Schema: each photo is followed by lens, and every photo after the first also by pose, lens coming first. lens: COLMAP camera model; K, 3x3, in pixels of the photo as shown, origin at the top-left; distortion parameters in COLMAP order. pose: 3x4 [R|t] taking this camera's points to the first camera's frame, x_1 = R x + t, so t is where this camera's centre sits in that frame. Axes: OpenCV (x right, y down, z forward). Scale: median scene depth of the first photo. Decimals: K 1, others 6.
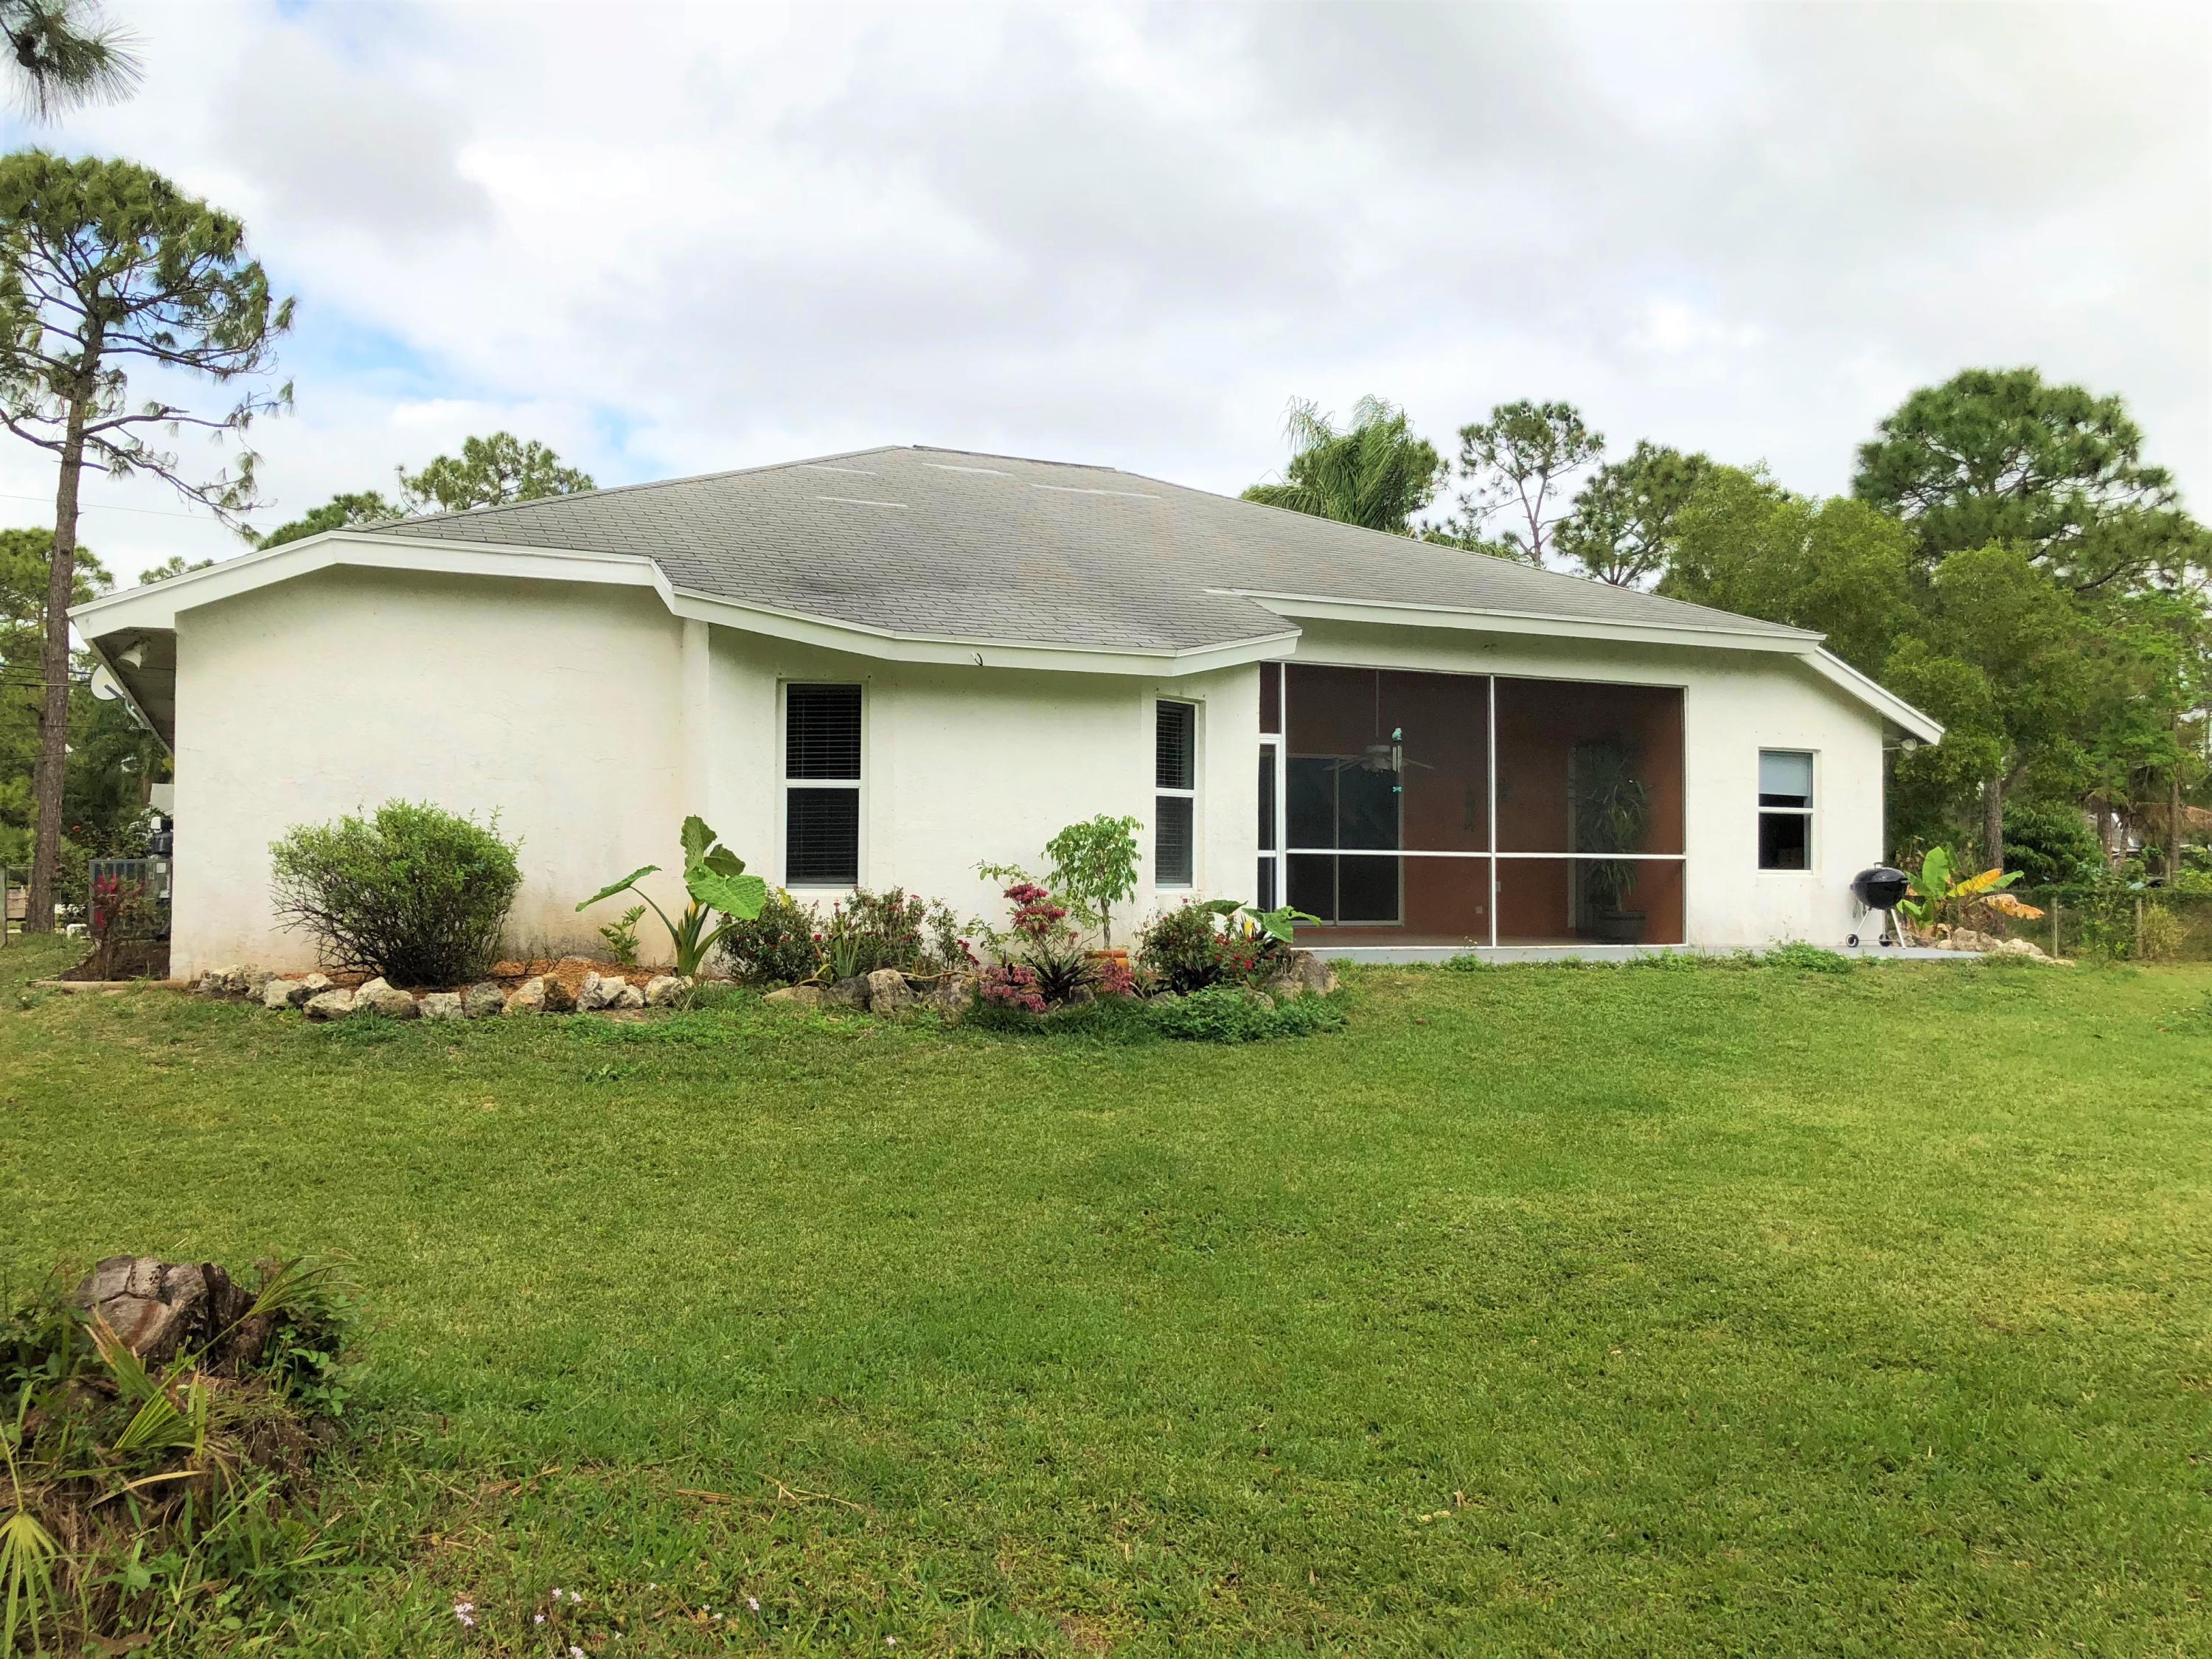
lens RADIAL K [[1801.9, 0, 1103.4], [0, 1801.9, 812.0], [0, 0, 1]] dist [0.032053, -0.057897]
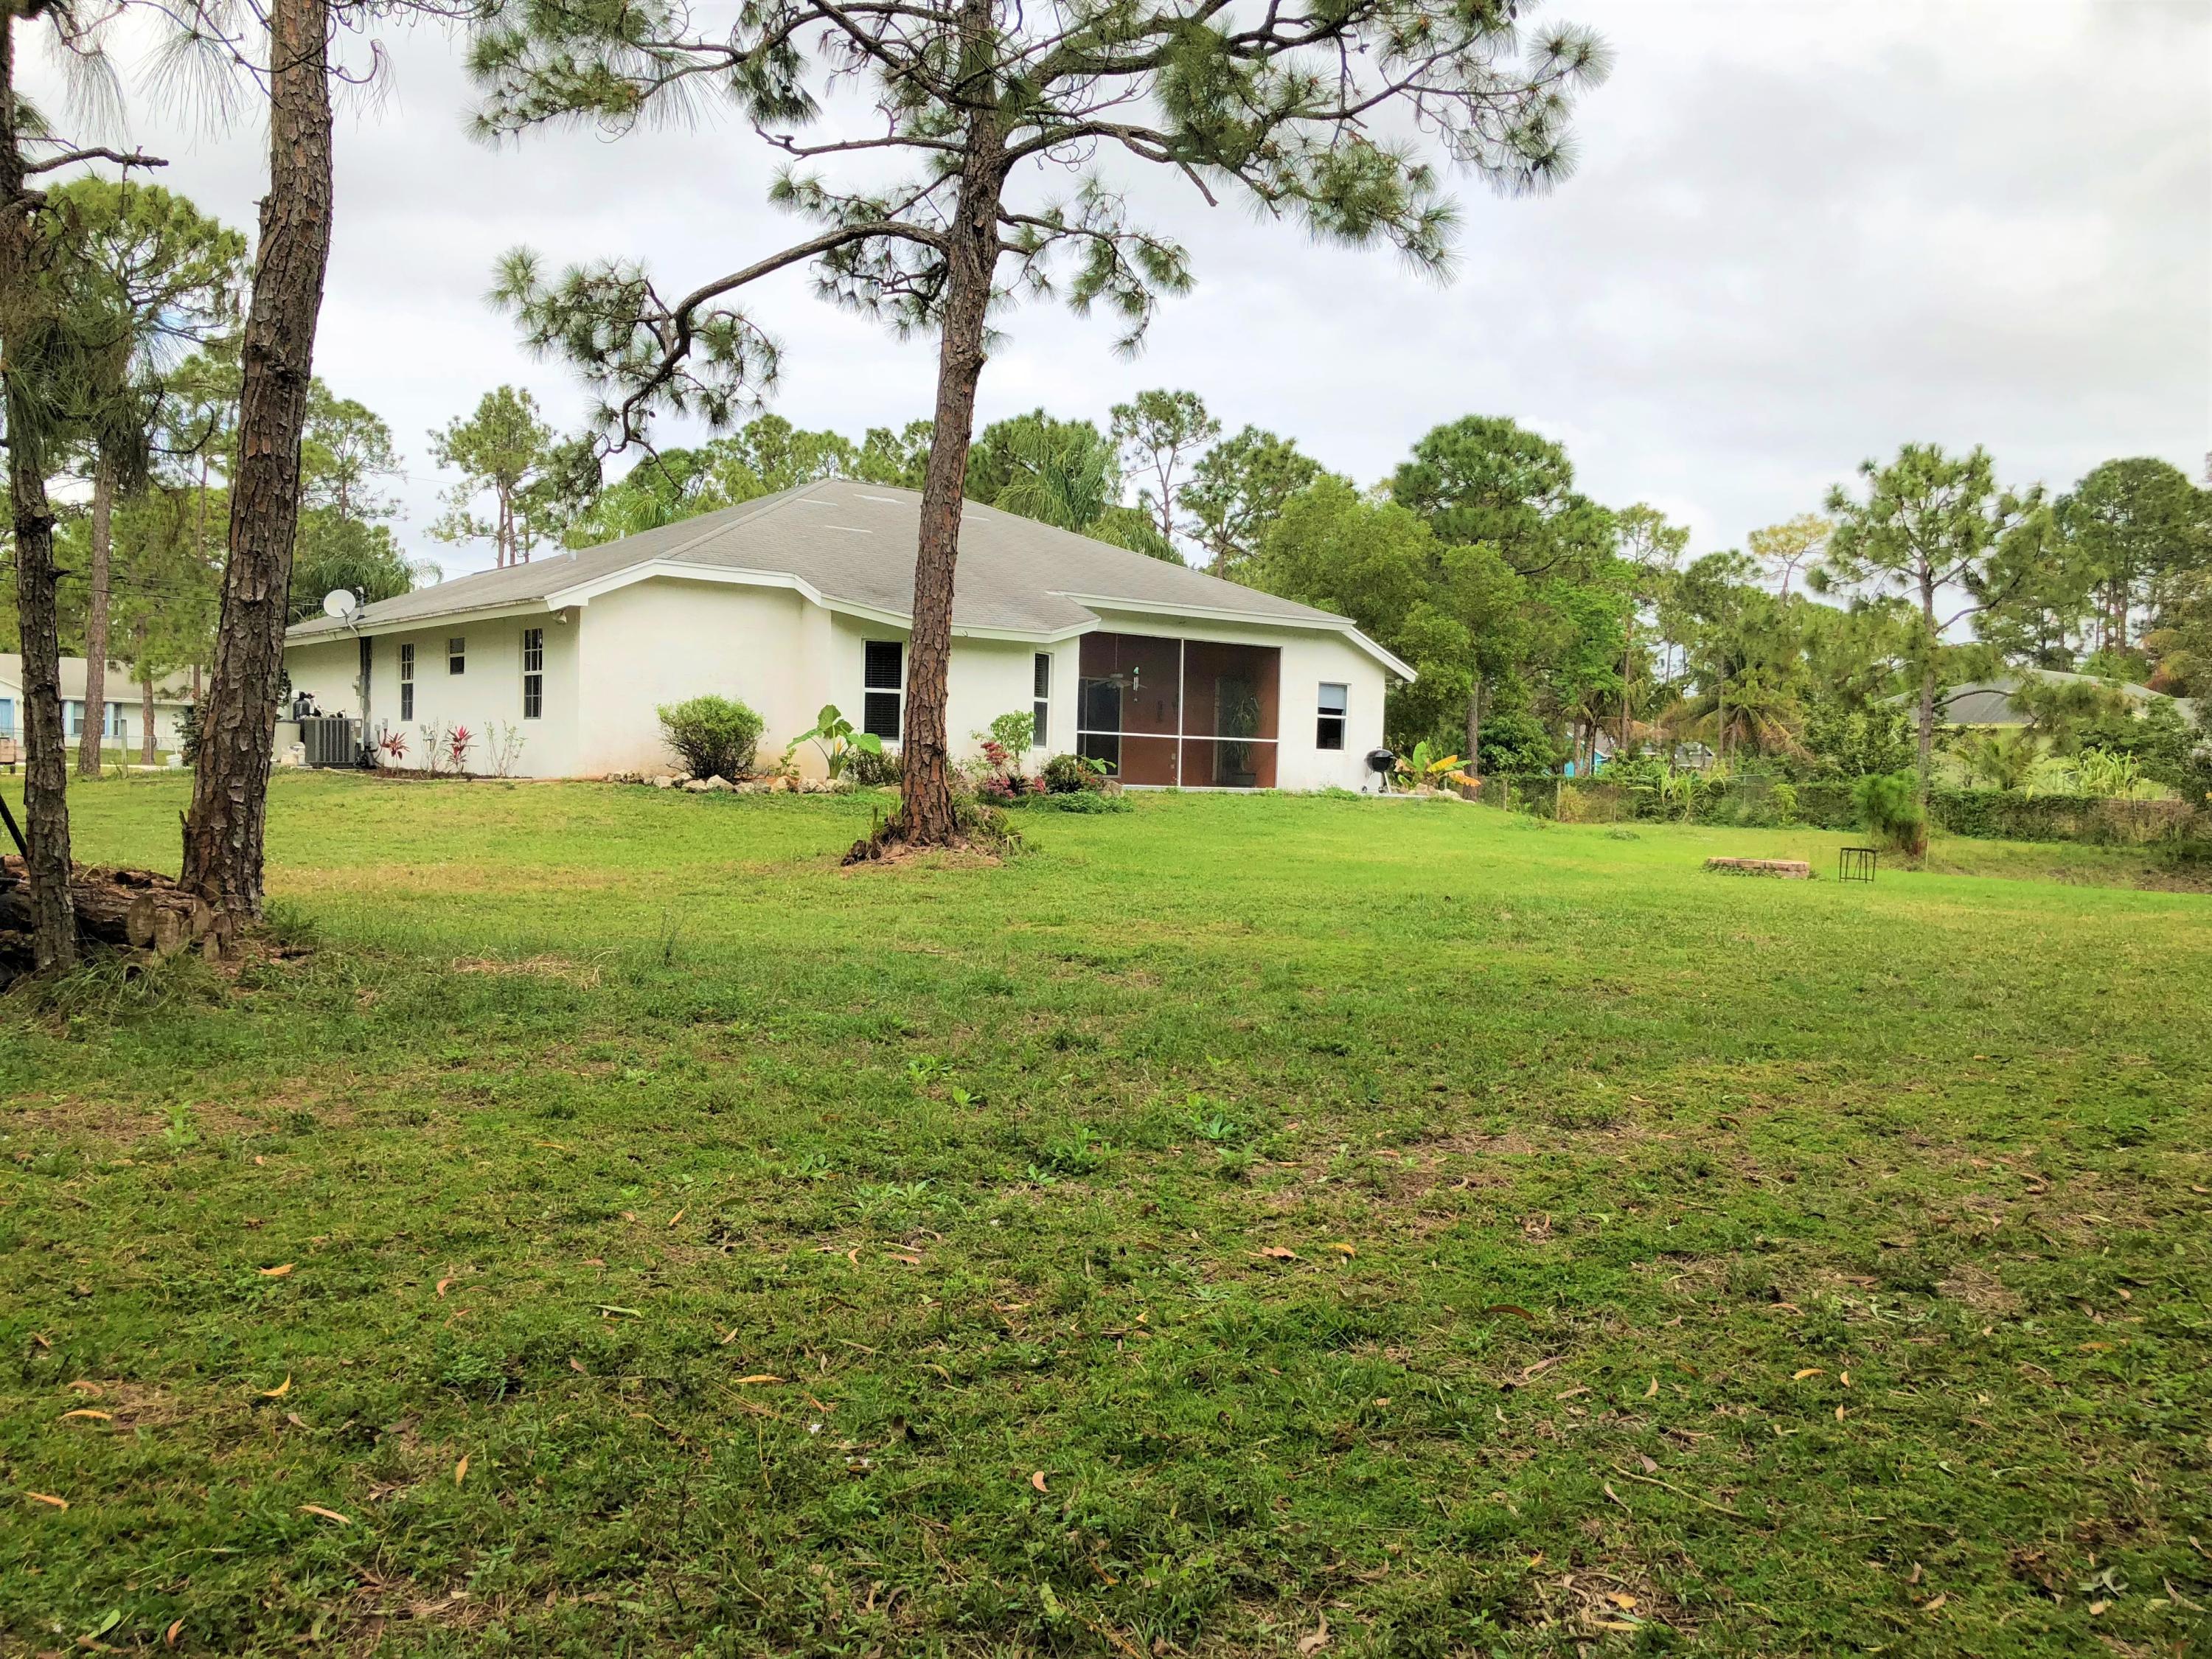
lens RADIAL K [[1801.9, 0, 1100.7], [0, 1801.9, 836.6], [0, 0, 1]] dist [0.032053, -0.057897]
pose [[0.974916, 0.012694, 0.222210, -0.187562], [-0.028742, 0.997193, 0.069136, 0.000500], [-0.220709, -0.073788, 0.972545, -0.538878]]
